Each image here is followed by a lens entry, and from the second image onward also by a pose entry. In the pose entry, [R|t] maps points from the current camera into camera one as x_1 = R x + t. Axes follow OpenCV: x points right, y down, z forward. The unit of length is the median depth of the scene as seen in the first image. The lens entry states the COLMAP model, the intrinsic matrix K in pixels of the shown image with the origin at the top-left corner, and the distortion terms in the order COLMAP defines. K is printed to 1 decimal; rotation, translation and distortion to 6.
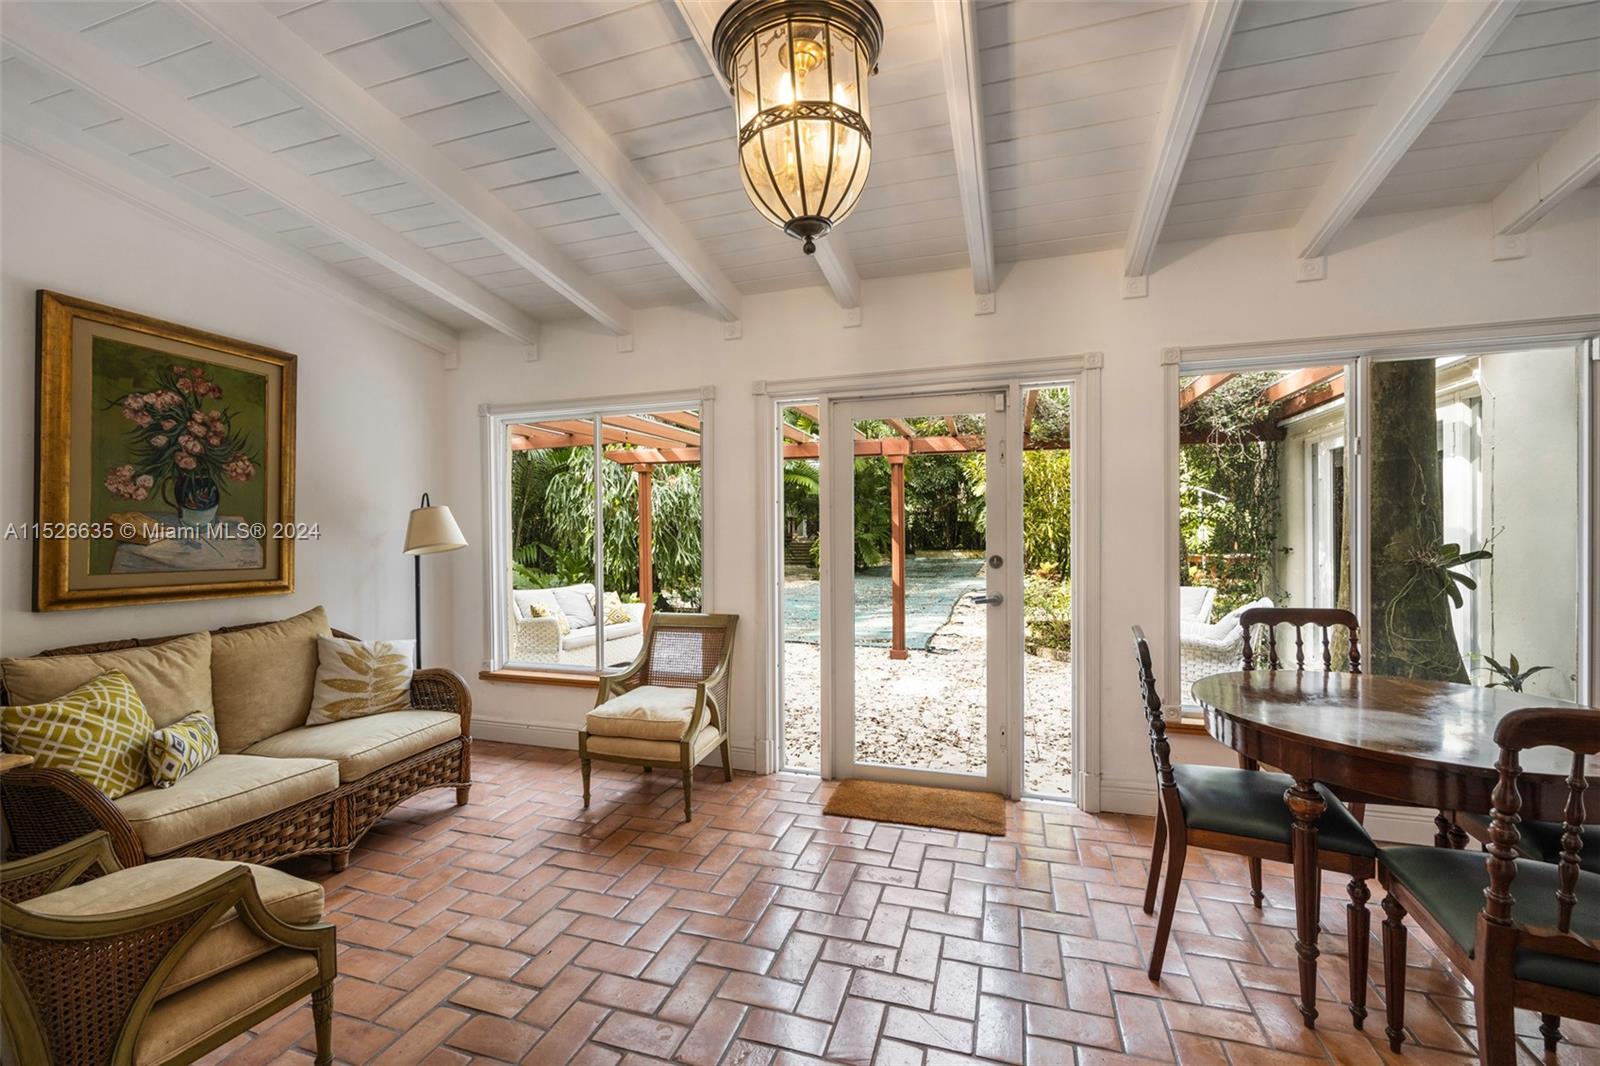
lens RADIAL K [[638.6, 0, 796.0], [0, 638.6, 539.4], [0, 0, 1]] dist [-0.000552, 0.000089]
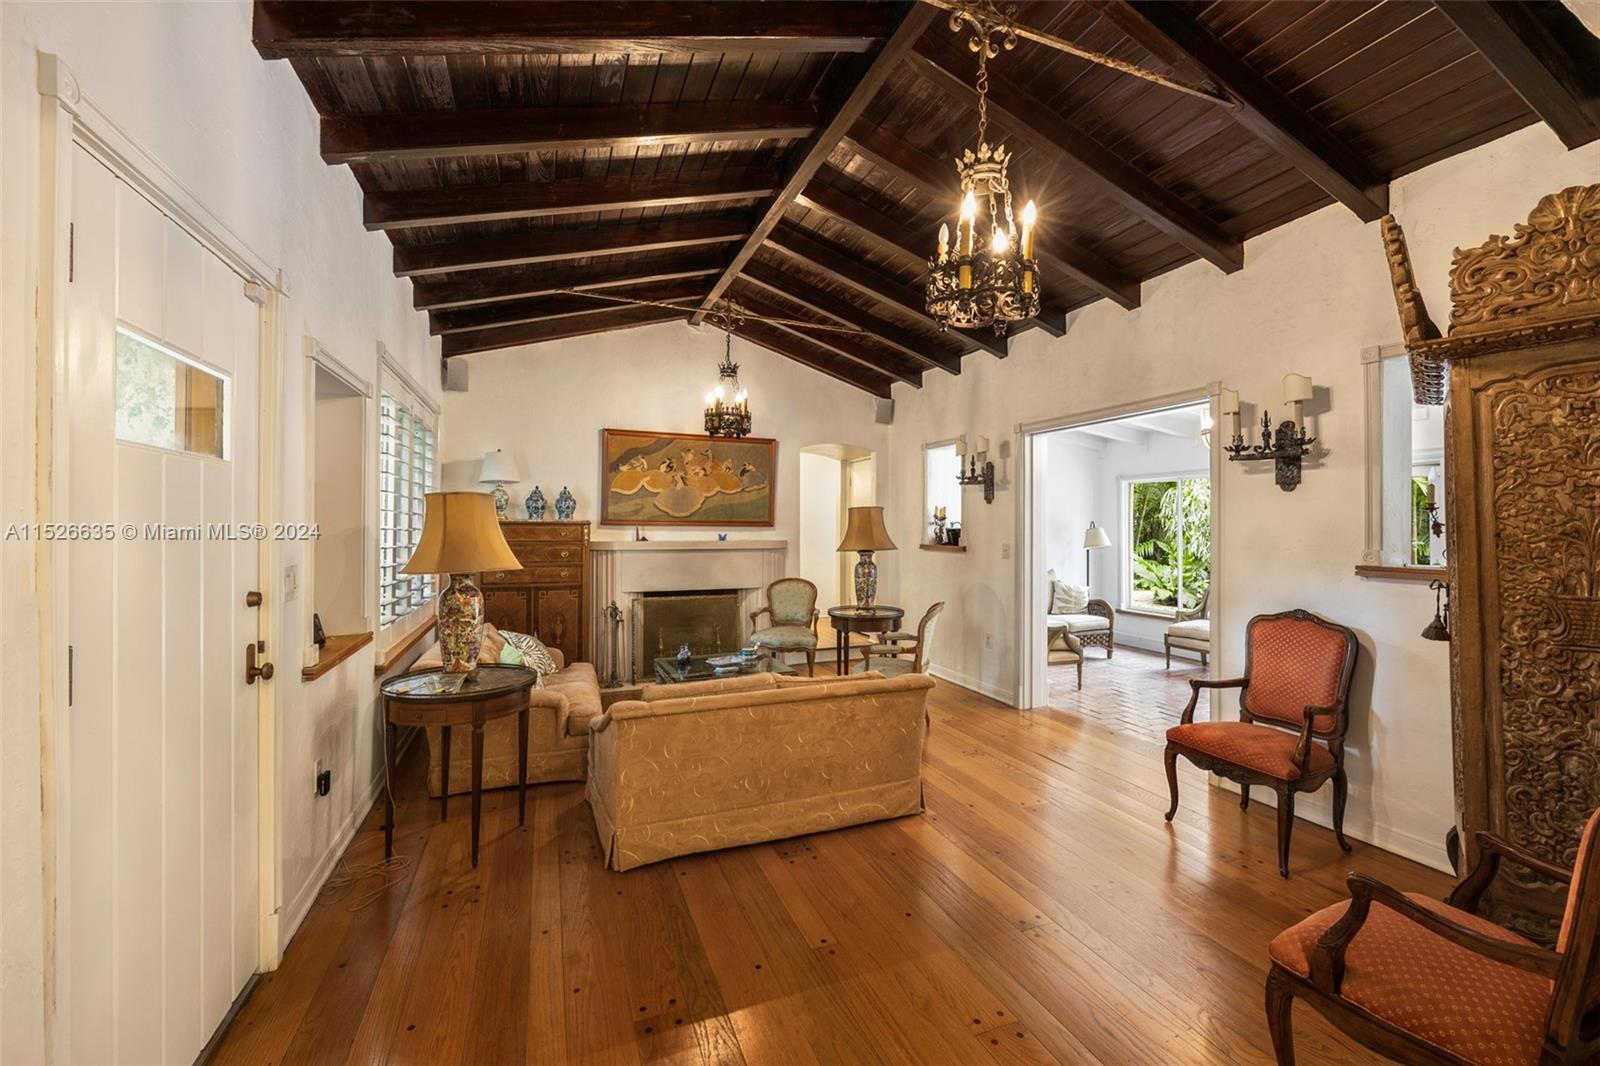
lens RADIAL K [[638.6, 0, 796.5], [0, 638.6, 531.6], [0, 0, 1]] dist [-0.000552, 0.000089]
pose [[0.617808, 0.008358, -0.786285, 0.559012], [-0.007916, 0.999959, 0.004409, -0.042792], [0.786289, 0.003501, 0.617849, -1.249242]]
